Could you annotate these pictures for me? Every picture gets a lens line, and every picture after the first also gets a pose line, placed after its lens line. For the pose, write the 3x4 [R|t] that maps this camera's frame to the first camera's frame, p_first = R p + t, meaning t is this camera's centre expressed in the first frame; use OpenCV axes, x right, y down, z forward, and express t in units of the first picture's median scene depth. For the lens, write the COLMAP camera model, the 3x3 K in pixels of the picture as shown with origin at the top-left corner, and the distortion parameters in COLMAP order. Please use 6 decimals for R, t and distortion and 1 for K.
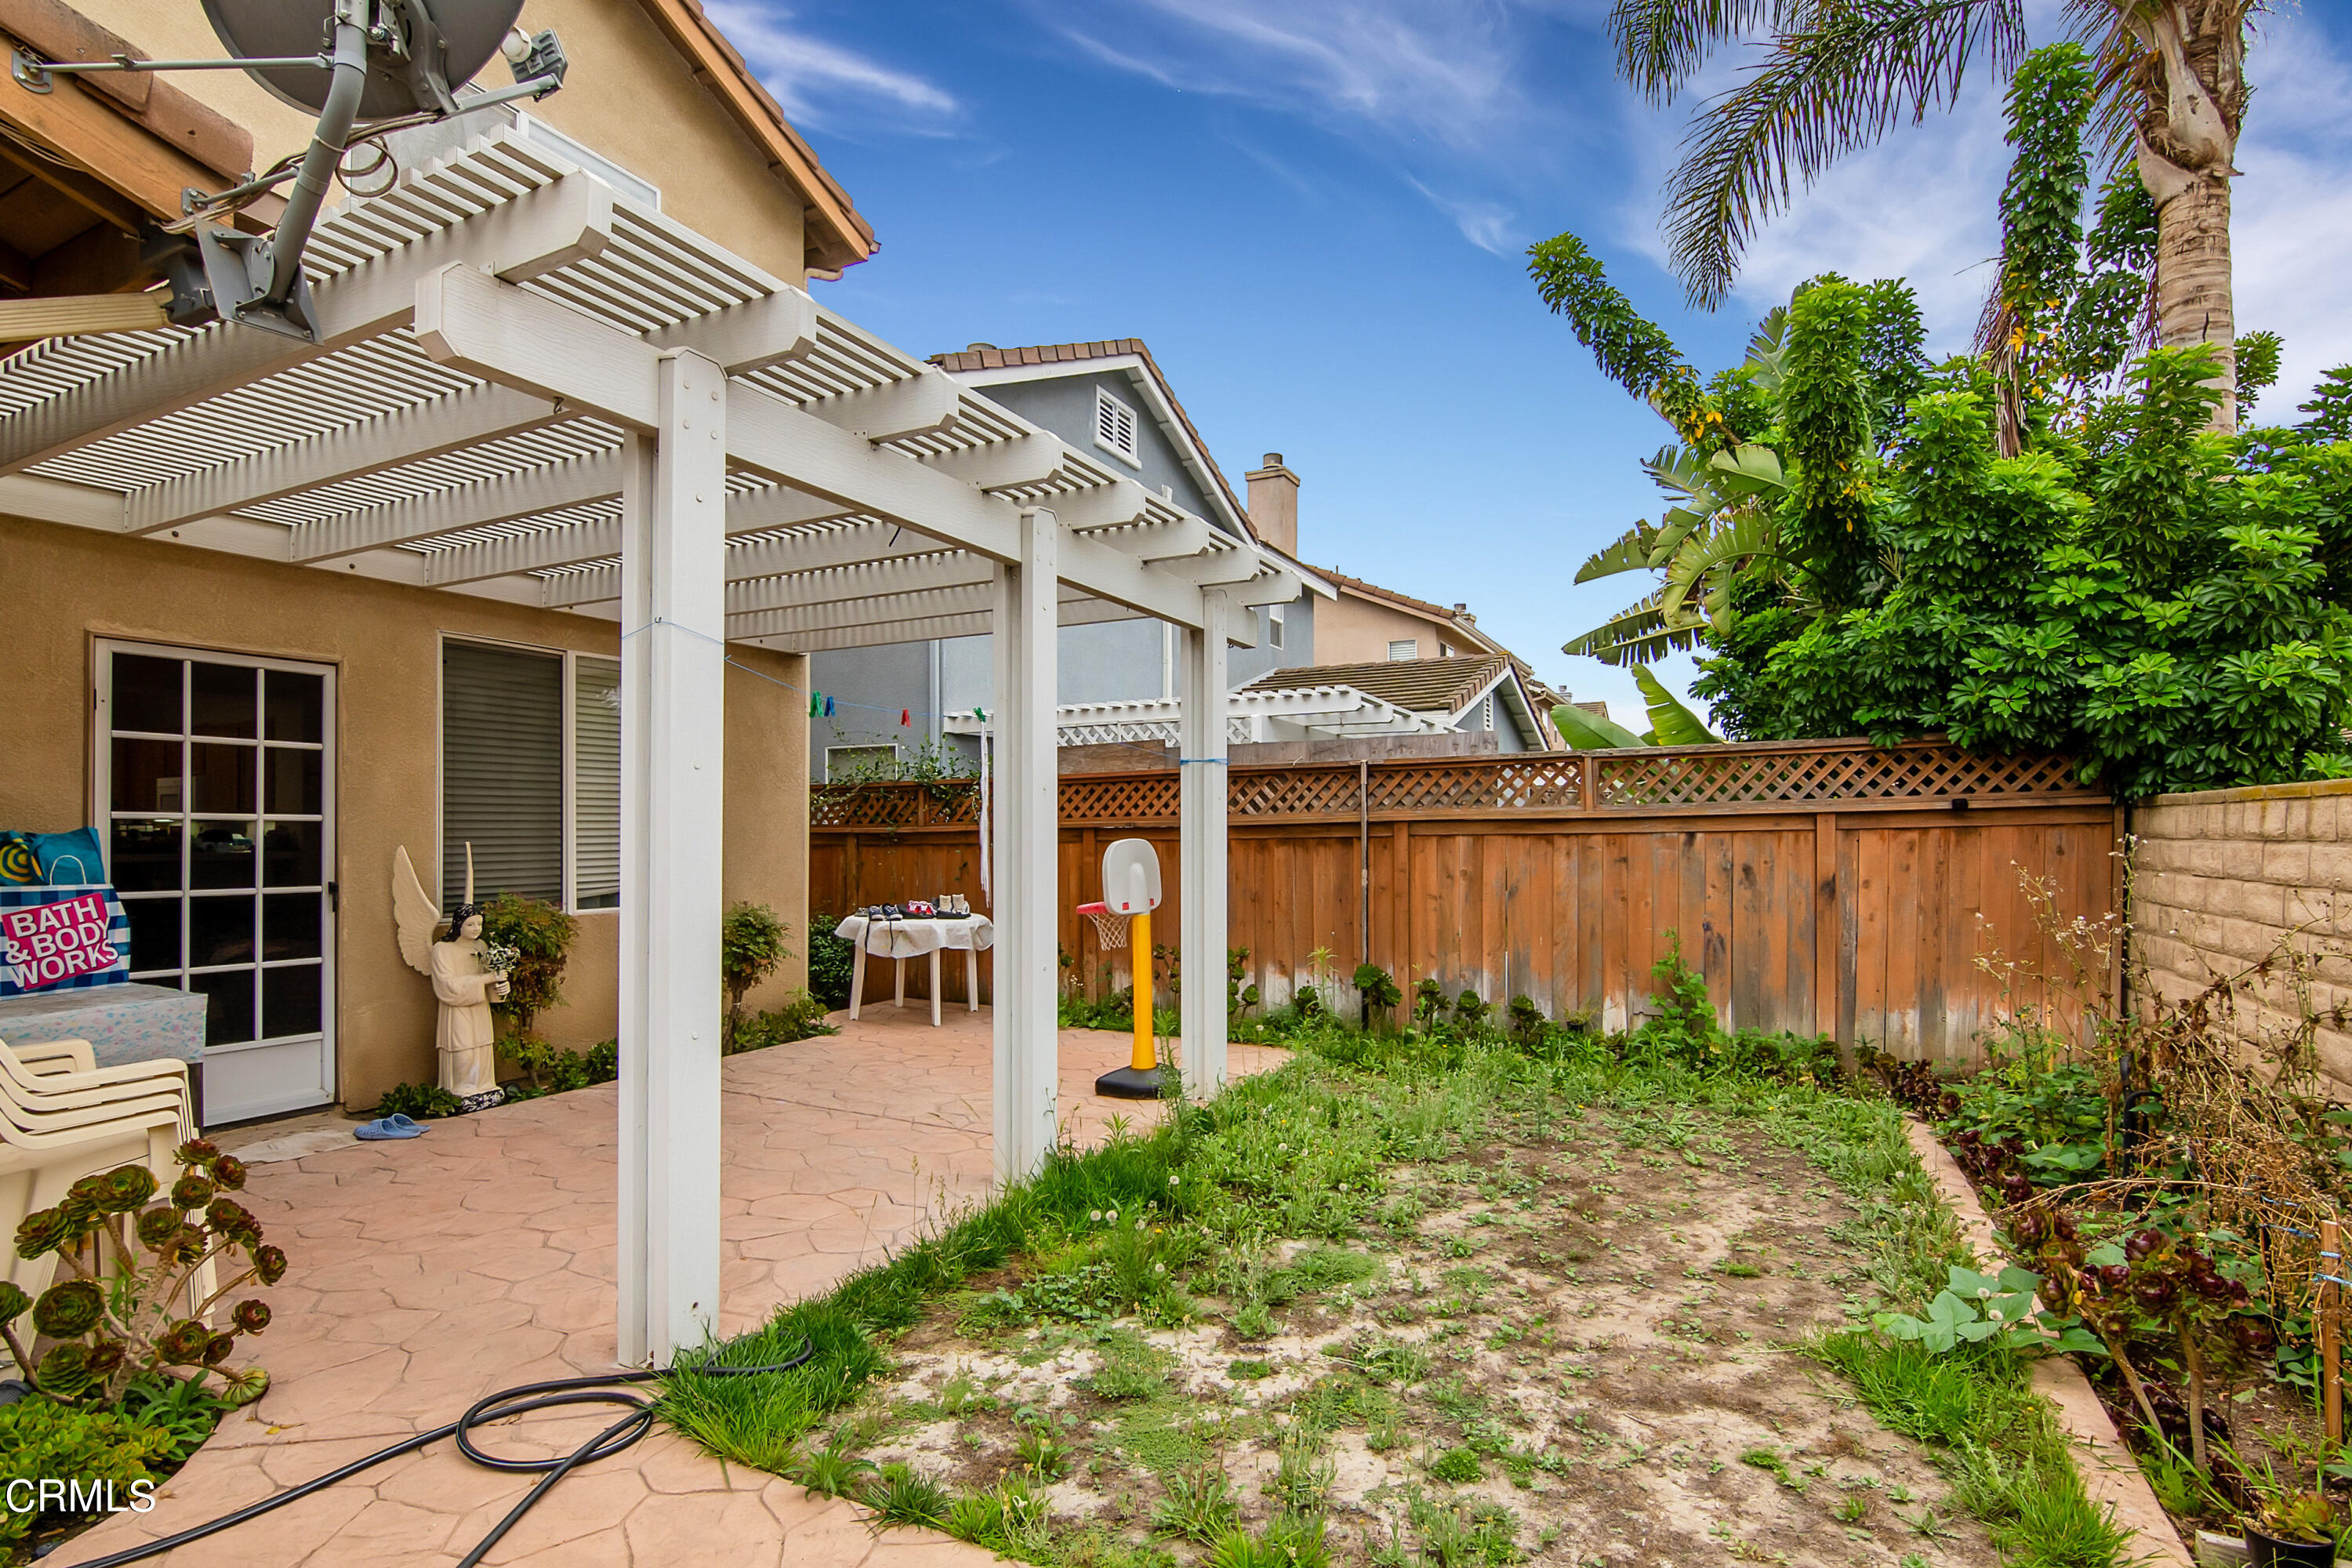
lens RADIAL K [[1169.7, 0, 1168.7], [0, 1169.7, 822.5], [0, 0, 1]] dist [-0.021575, -0.001527]
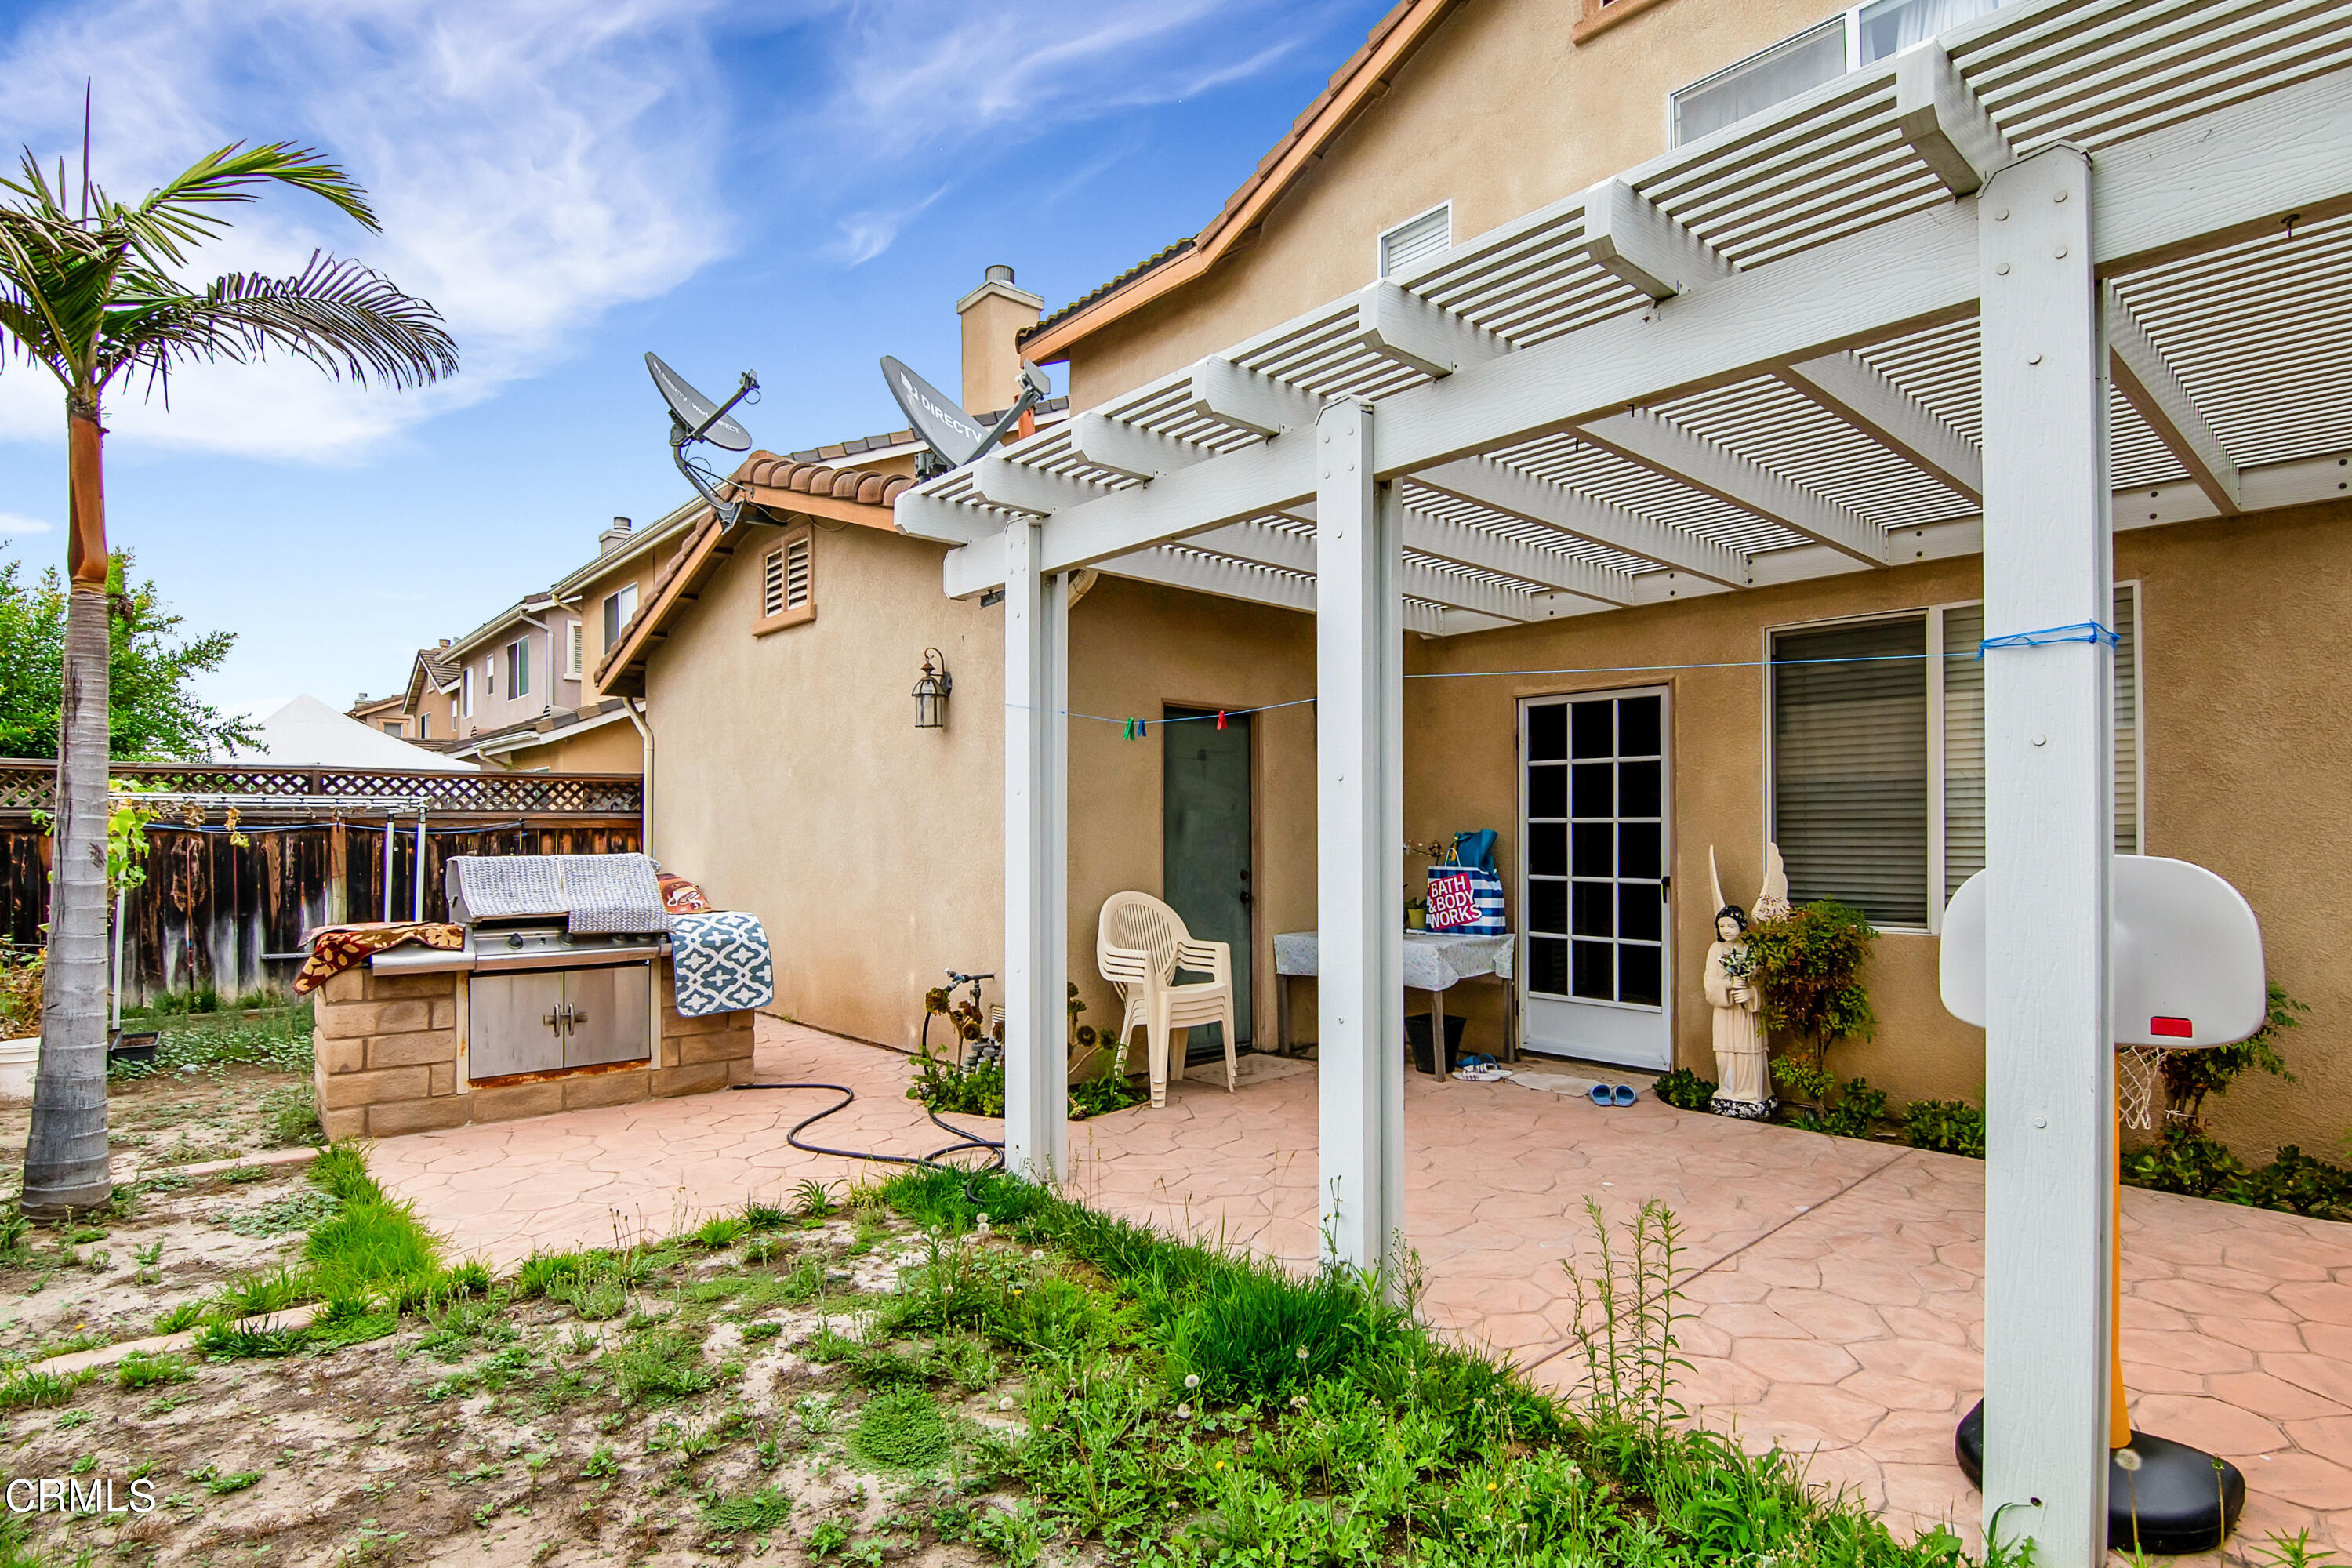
lens RADIAL K [[1169.7, 0, 1168.7], [0, 1169.7, 822.5], [0, 0, 1]] dist [-0.021575, -0.001527]
pose [[-0.378760, -0.004661, -0.925483, 0.660684], [0.010643, 0.999899, -0.009392, 0.005270], [0.925434, -0.013407, -0.378673, 1.249814]]
